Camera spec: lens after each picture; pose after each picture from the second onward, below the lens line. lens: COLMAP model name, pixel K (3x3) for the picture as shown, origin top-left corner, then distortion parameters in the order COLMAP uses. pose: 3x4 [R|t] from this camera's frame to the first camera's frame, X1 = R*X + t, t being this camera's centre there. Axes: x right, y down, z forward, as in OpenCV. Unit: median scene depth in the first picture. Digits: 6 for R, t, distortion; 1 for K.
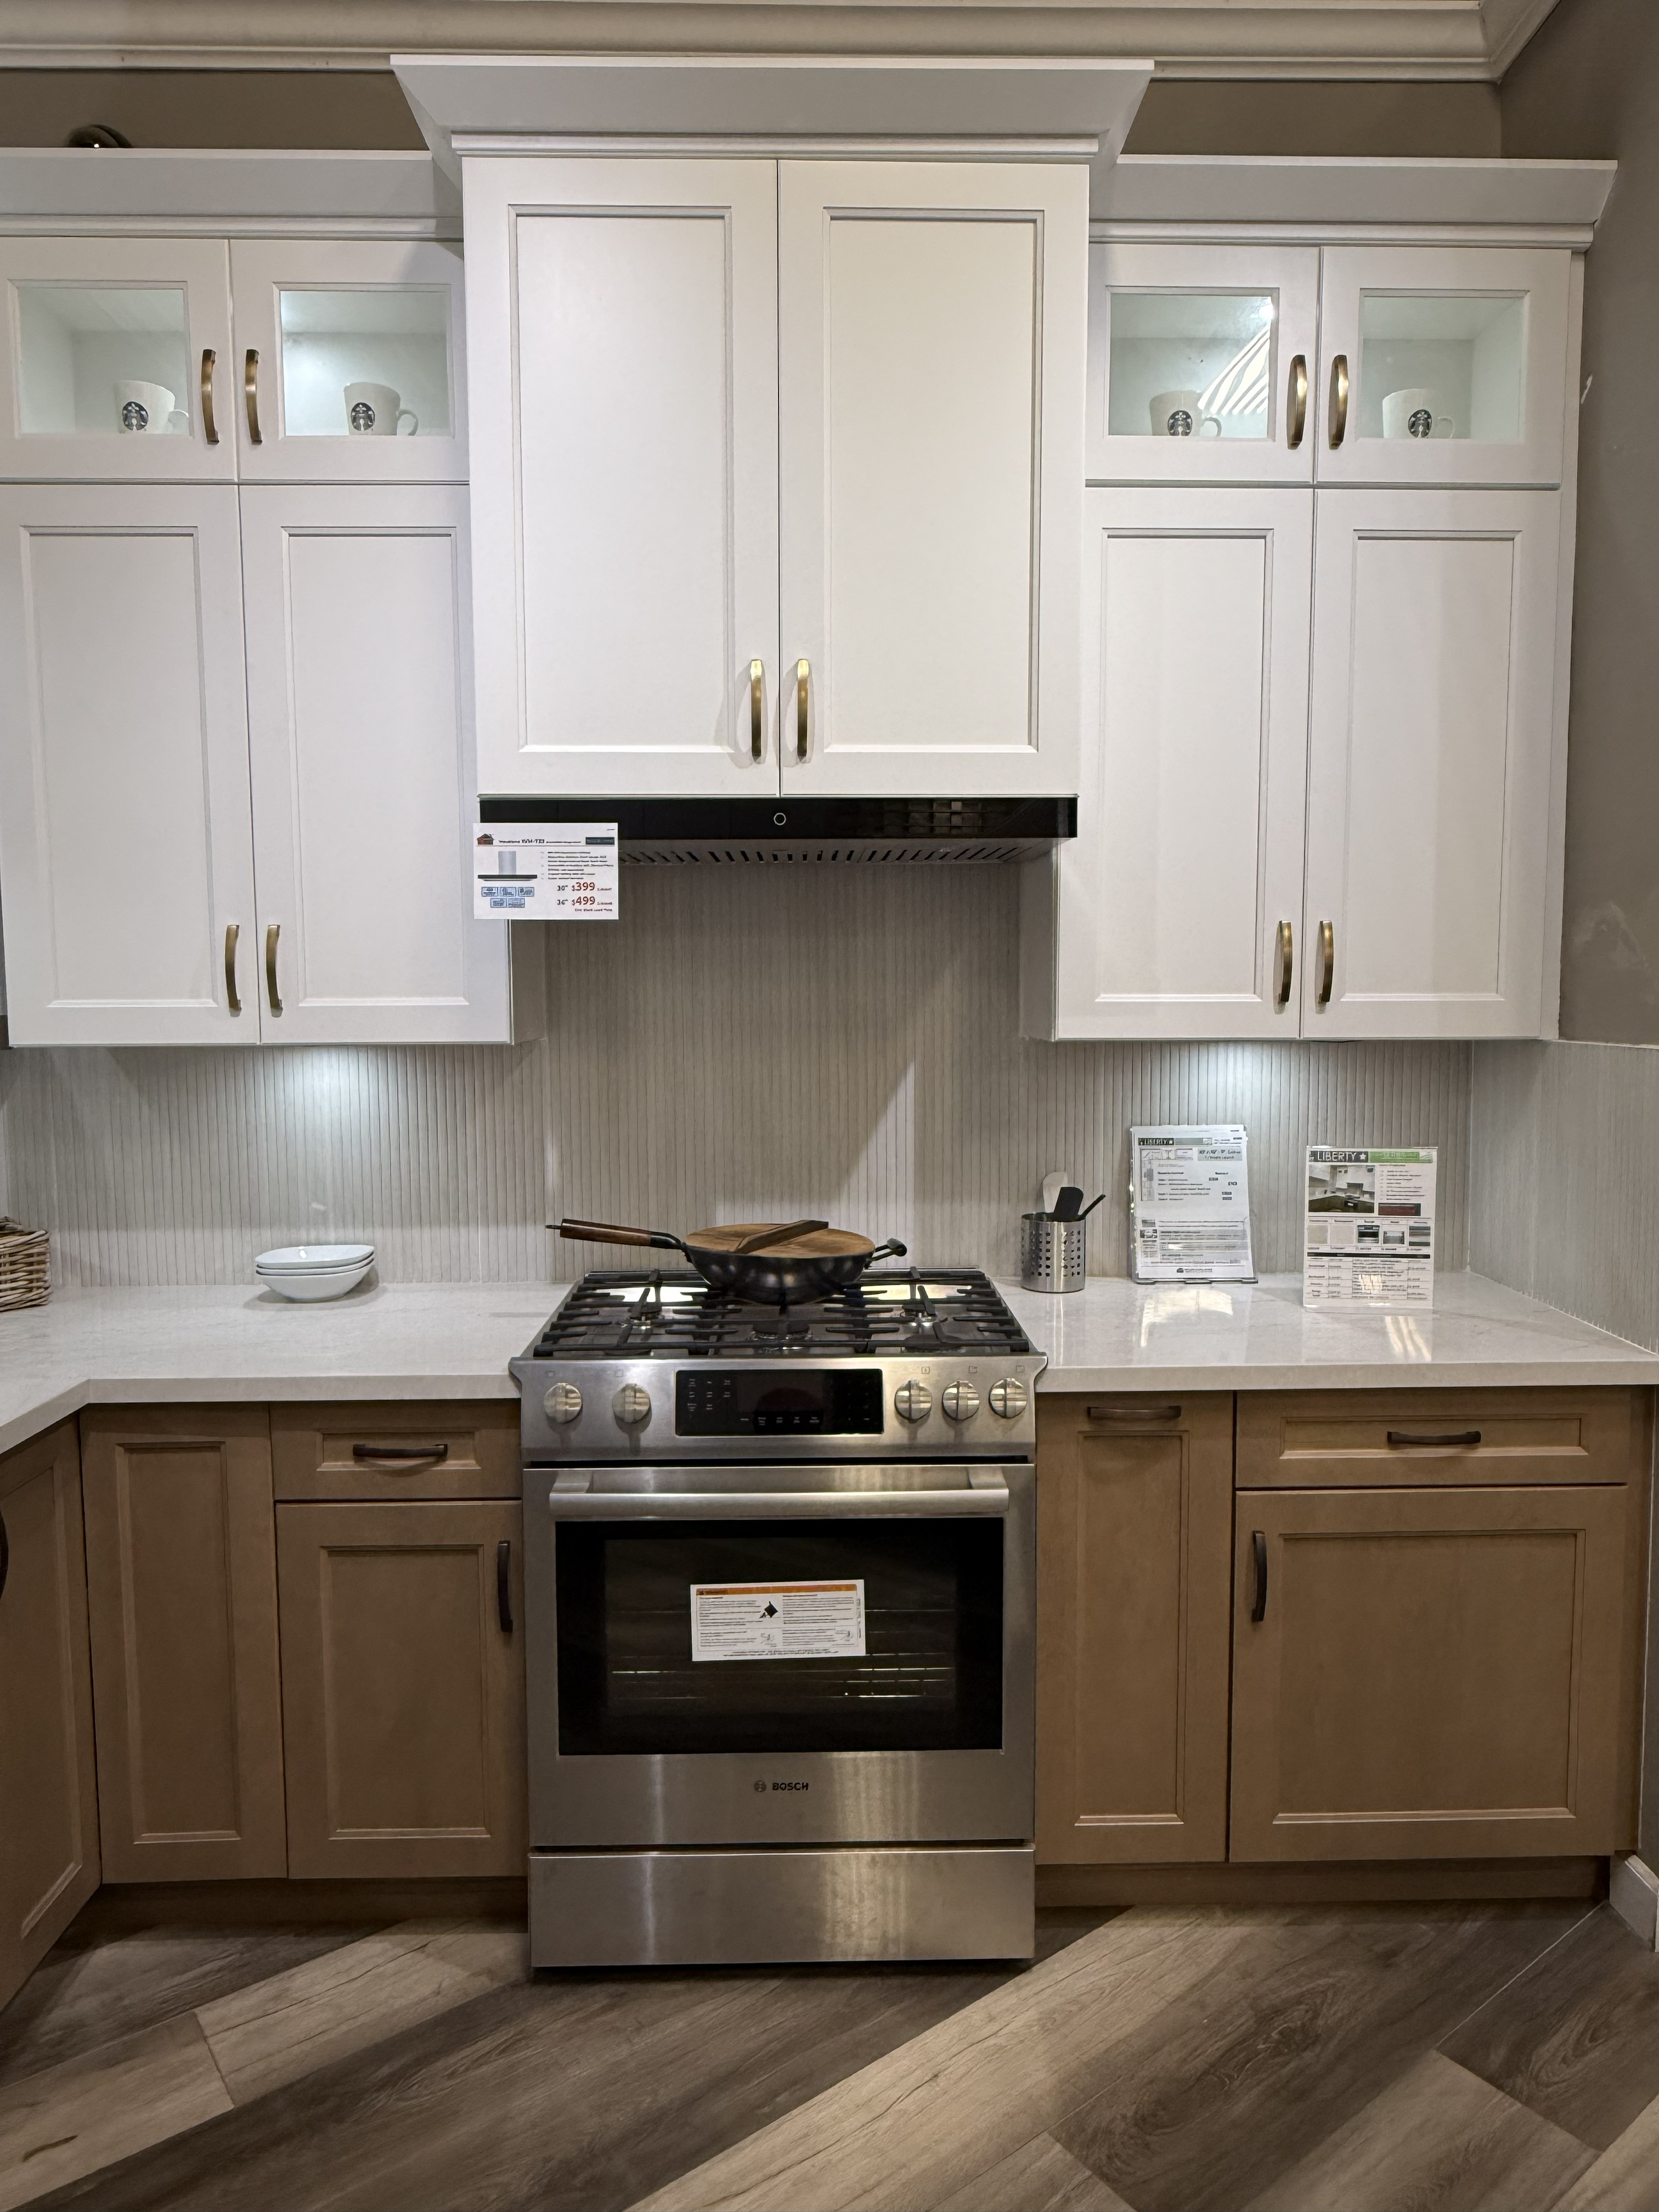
lens RADIAL K [[1419.6, 0, 829.5], [0, 1419.6, 1106.0], [0, 0, 1]] dist [0.001383, 0.001379]
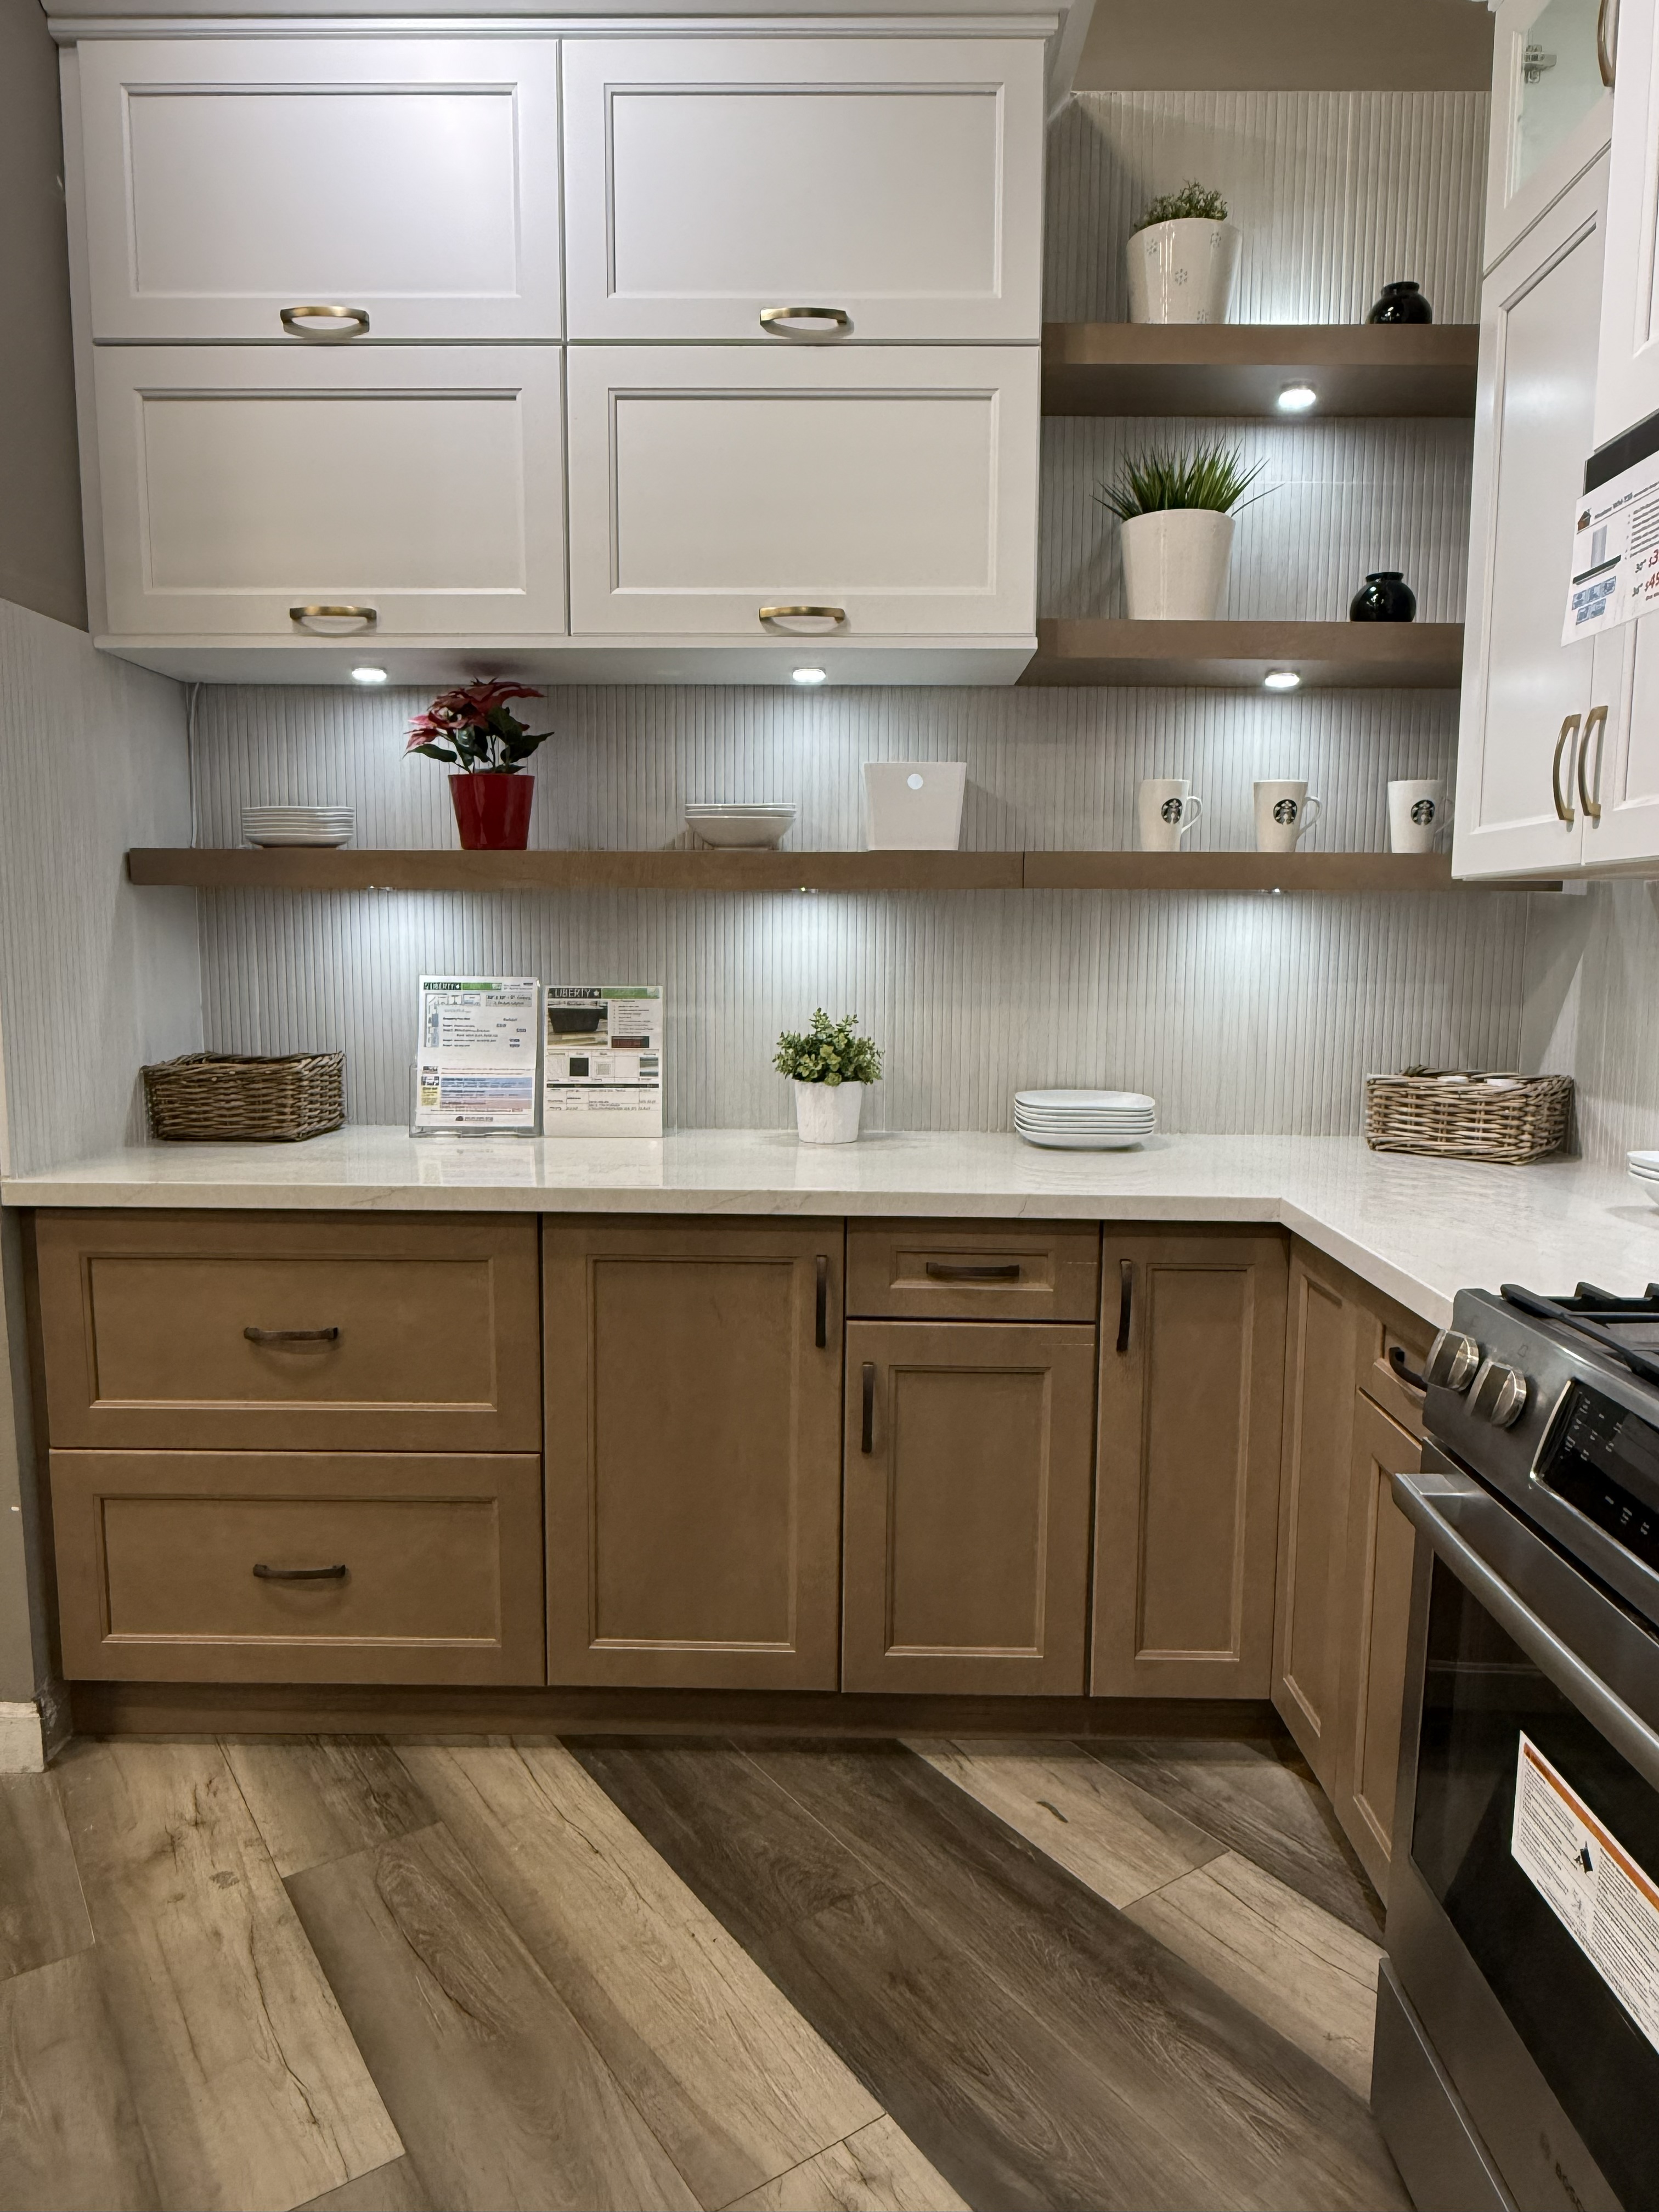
lens RADIAL K [[1419.6, 0, 829.5], [0, 1419.6, 1106.0], [0, 0, 1]] dist [0.001383, 0.001379]
pose [[-0.043584, 0.123501, -0.991387, 0.479171], [-0.090907, 0.987723, 0.127041, 0.030428], [0.994905, 0.095661, -0.031822, 0.716587]]
